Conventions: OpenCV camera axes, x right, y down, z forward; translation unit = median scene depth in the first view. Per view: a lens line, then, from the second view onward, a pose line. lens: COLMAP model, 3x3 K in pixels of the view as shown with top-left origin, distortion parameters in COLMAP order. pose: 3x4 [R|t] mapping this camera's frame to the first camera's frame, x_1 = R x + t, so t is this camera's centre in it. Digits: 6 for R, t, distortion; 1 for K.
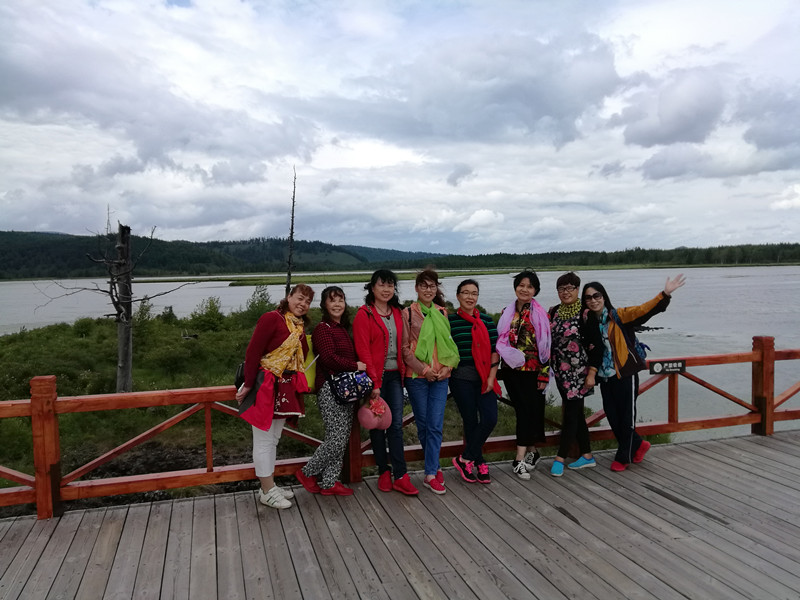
lens RADIAL K [[640.8, 0, 397.3], [0, 640.8, 271.5], [0, 0, 1]] dist [0.060506, -0.097898]
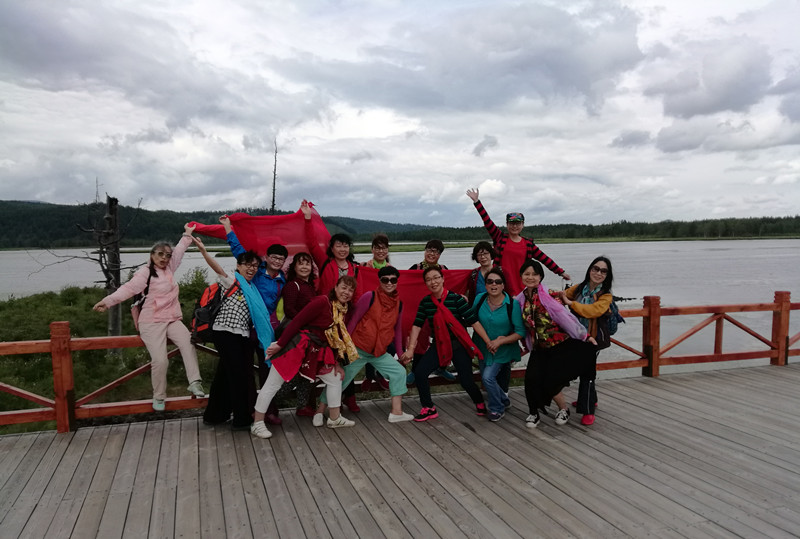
lens RADIAL K [[639.9, 0, 400.0], [0, 639.9, 269.5], [0, 0, 1]] dist [0.067284, -0.115519]
pose [[0.999704, 0.004468, 0.023909, 0.079090], [-0.005440, 0.999154, 0.040757, 0.004301], [-0.023706, -0.040875, 0.998883, -0.249948]]
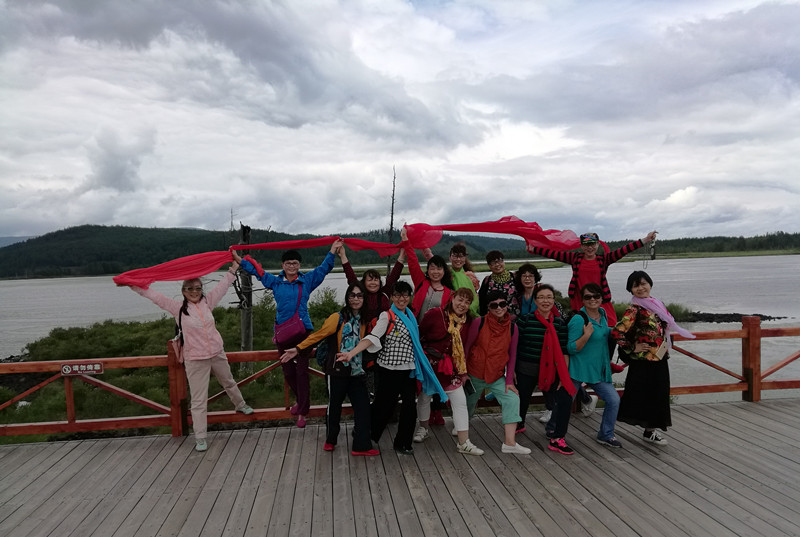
lens RADIAL K [[639.9, 0, 400.0], [0, 639.9, 268.5], [0, 0, 1]] dist [0.067284, -0.115519]
pose [[0.984682, -0.010362, -0.174049, 0.188620], [0.012179, 0.999882, 0.009373, -0.005141], [0.173932, -0.011349, 0.984692, -0.312382]]
